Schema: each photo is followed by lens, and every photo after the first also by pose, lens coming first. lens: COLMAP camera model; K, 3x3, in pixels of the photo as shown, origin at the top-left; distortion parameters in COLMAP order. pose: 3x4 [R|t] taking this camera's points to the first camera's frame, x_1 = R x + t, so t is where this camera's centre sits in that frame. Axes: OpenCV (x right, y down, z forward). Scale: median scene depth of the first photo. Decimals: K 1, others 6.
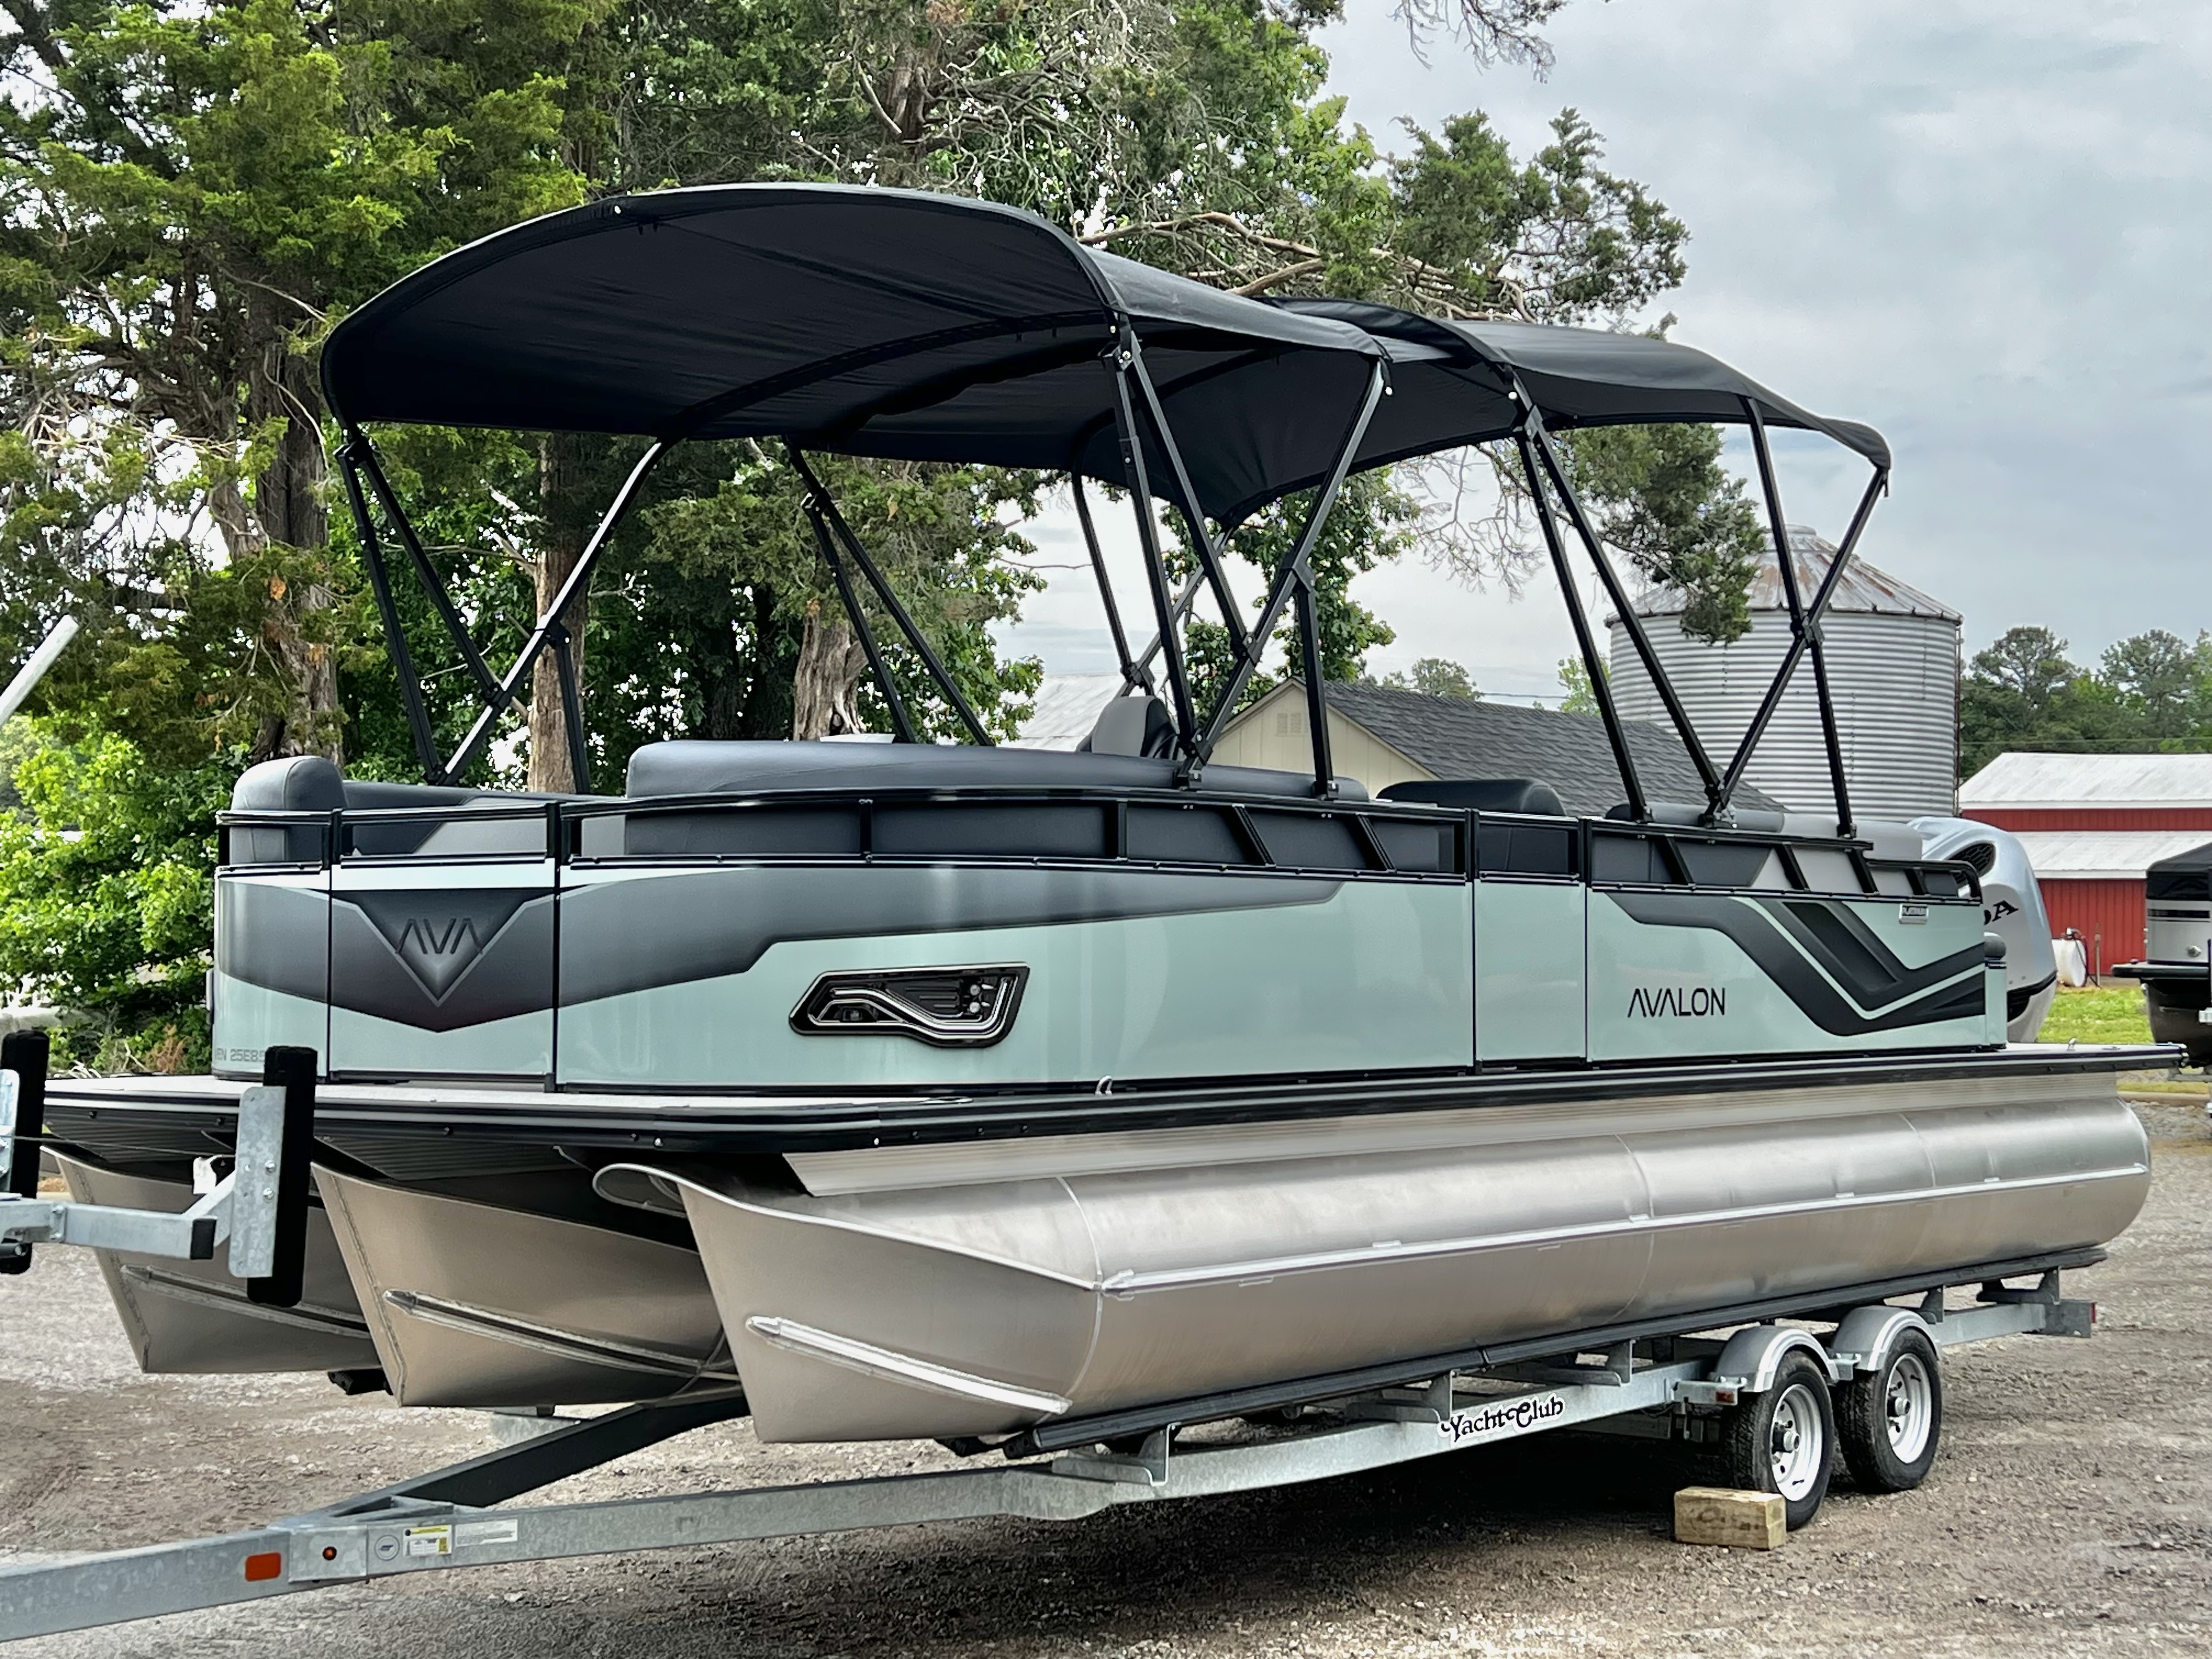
lens RADIAL K [[3277.0, 0, 1106.0], [0, 3277.0, 829.5], [0, 0, 1]] dist [0.142136, 0.008351]
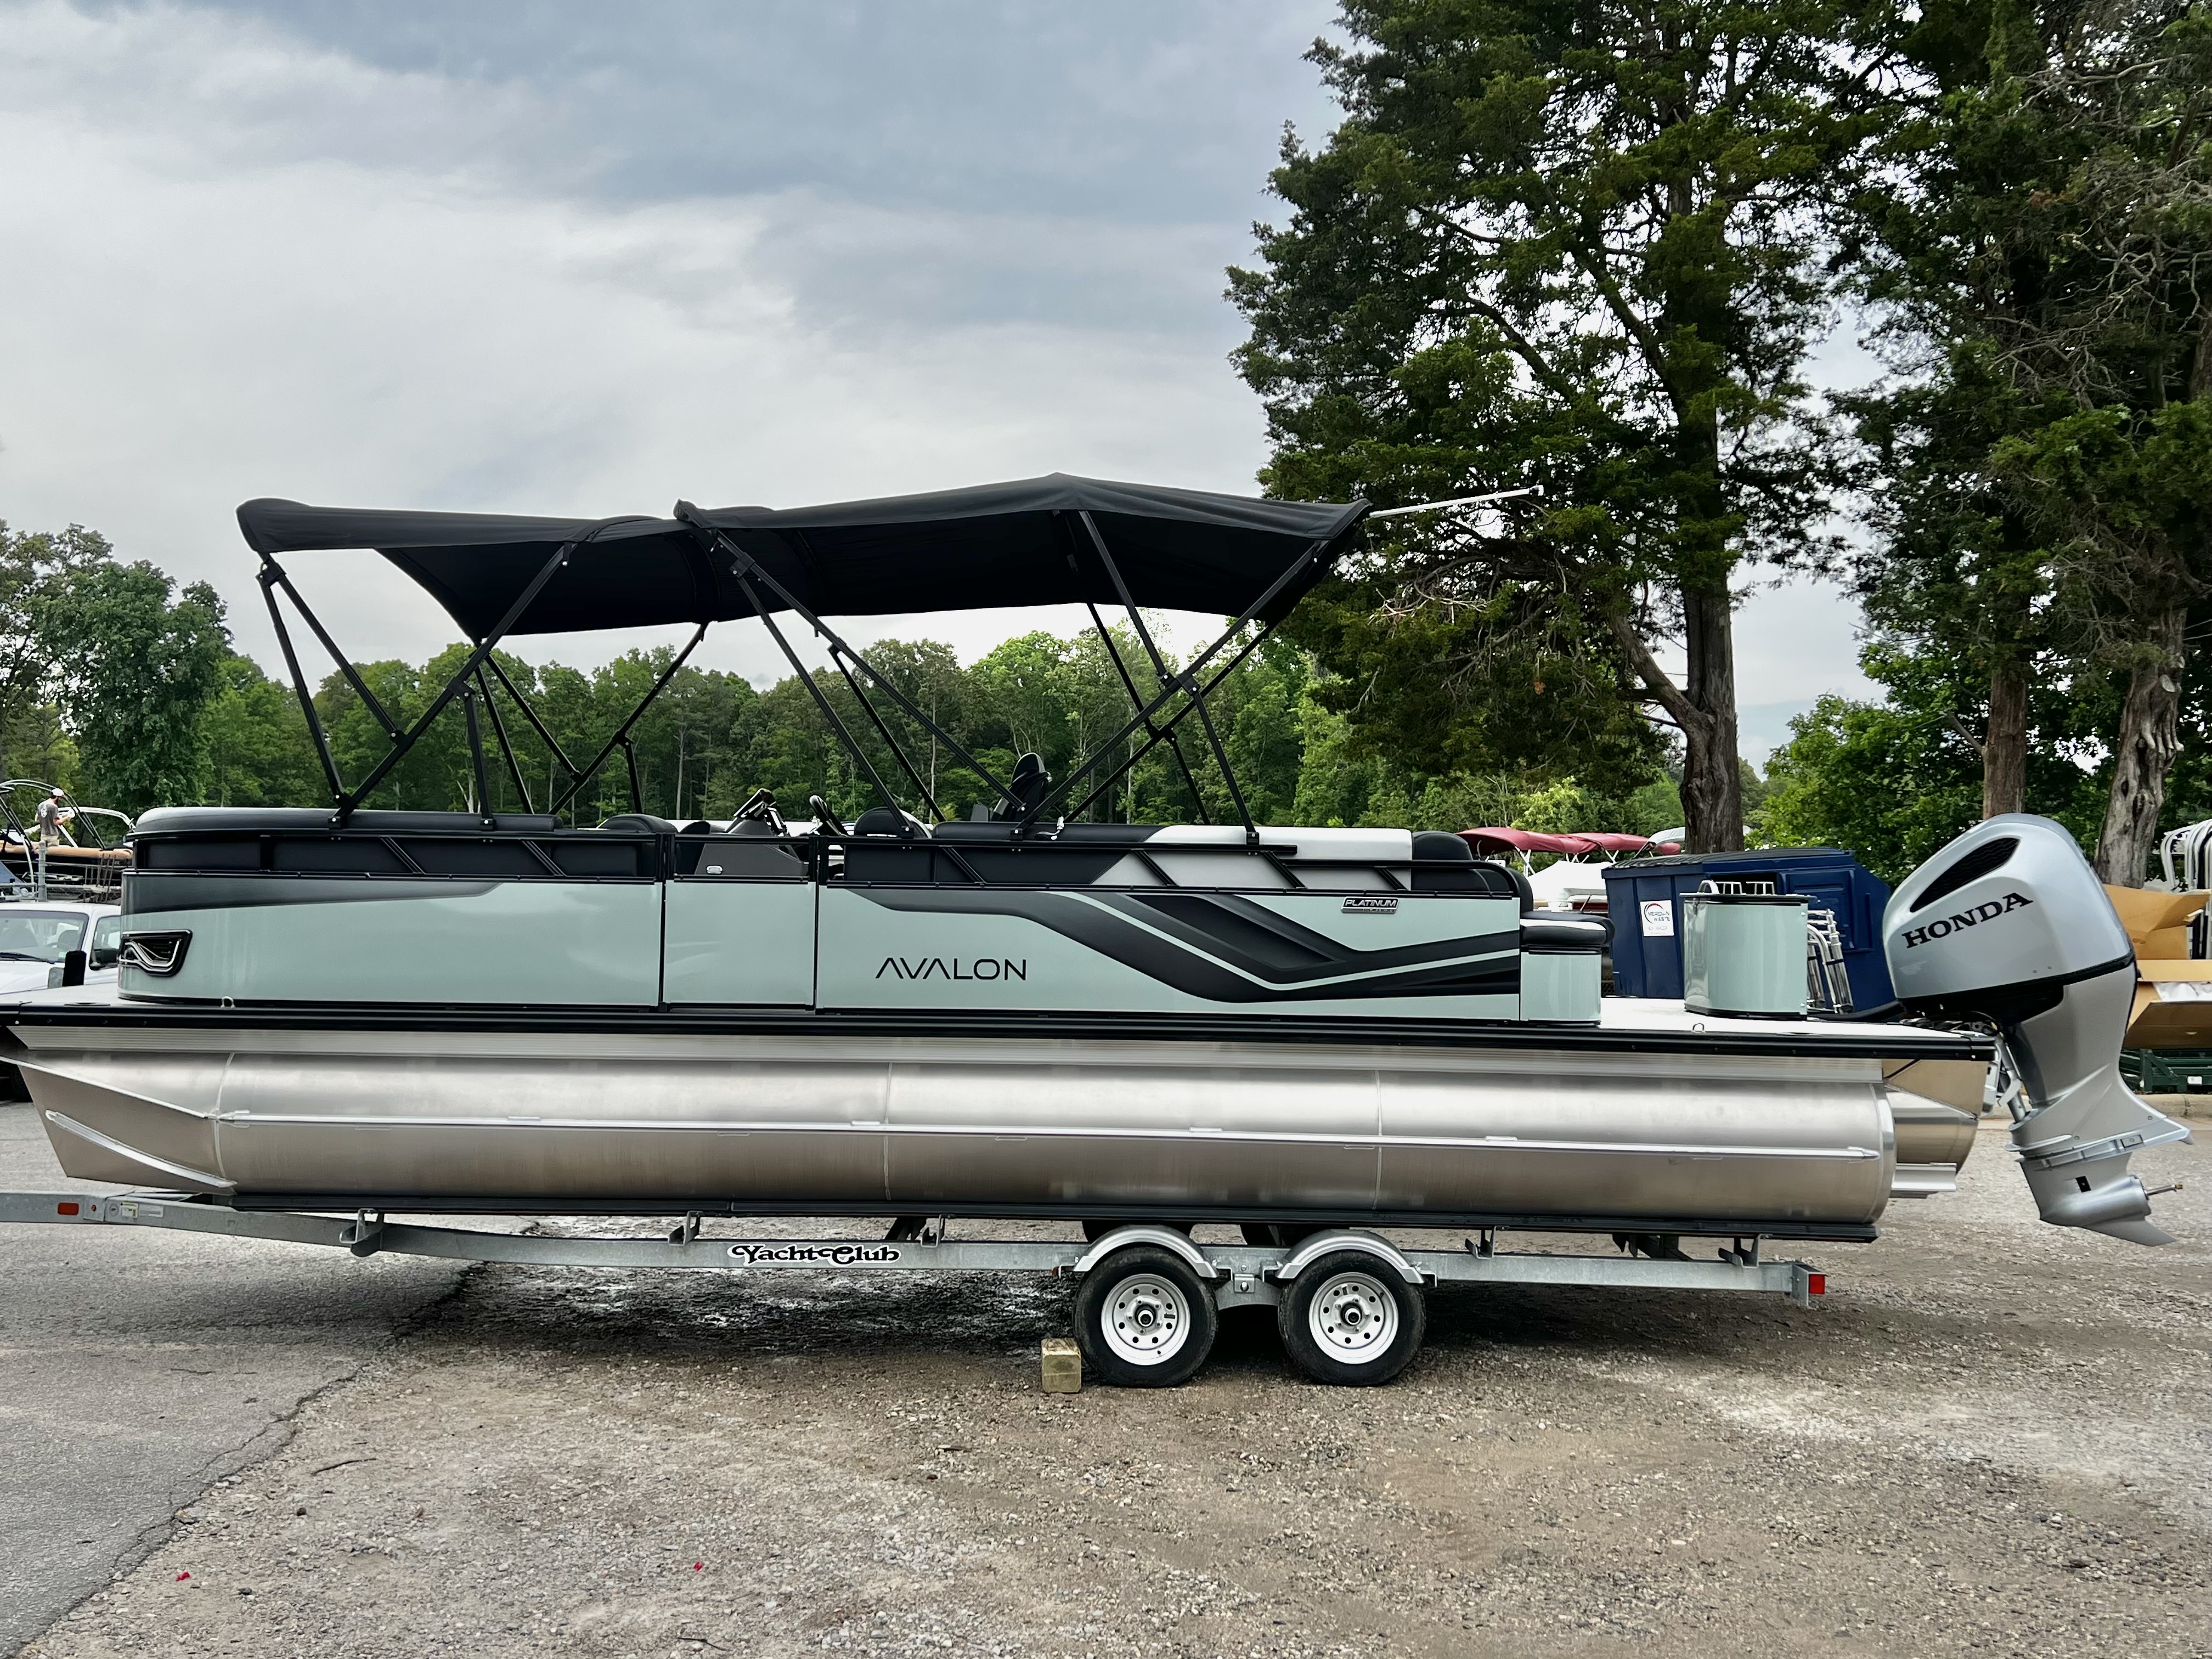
lens RADIAL K [[2087.0, 0, 1105.7], [0, 2087.0, 801.1], [0, 0, 1]] dist [0.058311, -0.005496]
pose [[0.605063, -0.030208, -0.795605, 0.853924], [0.017591, 0.999543, -0.024573, 0.005181], [0.795984, 0.000873, 0.605318, 0.502487]]
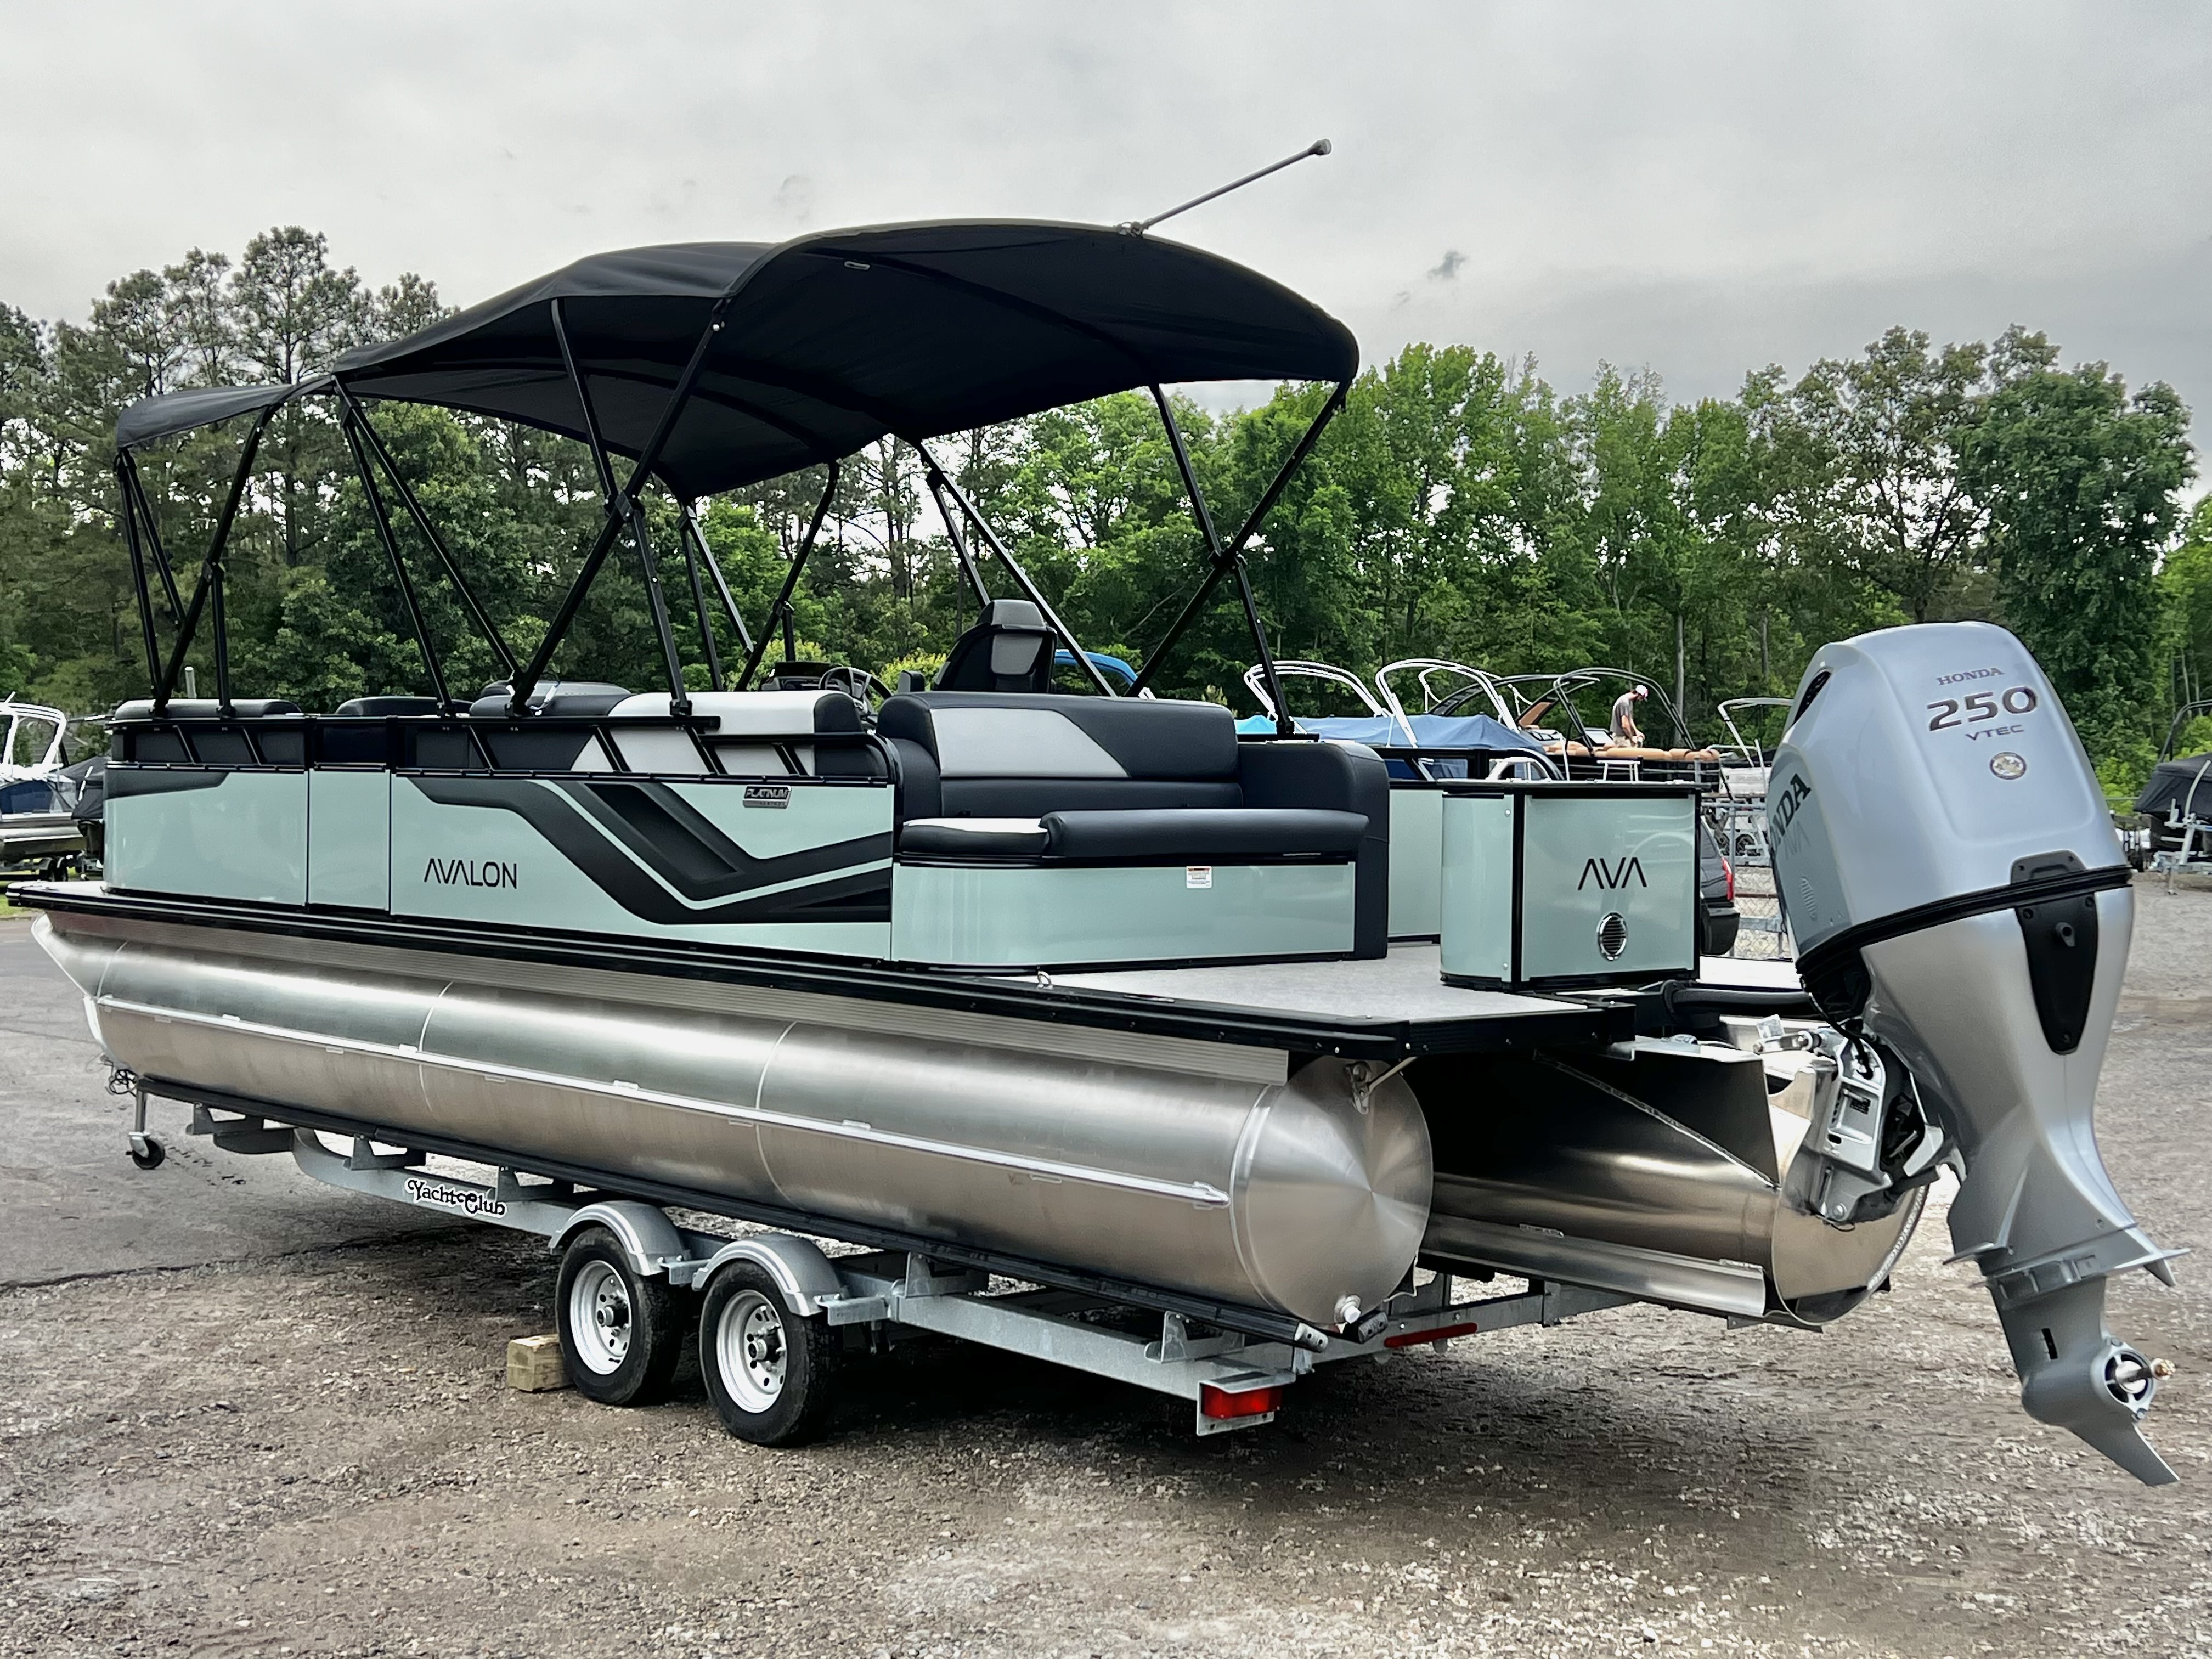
lens RADIAL K [[2901.5, 0, 1106.0], [0, 2901.5, 829.5], [0, 0, 1]] dist [0.098614, -0.025624]
pose [[-0.175766, 0.011644, -0.984363, 1.064958], [0.022774, 0.999711, 0.007759, 0.032888], [0.984169, -0.021055, -0.175980, 1.321756]]
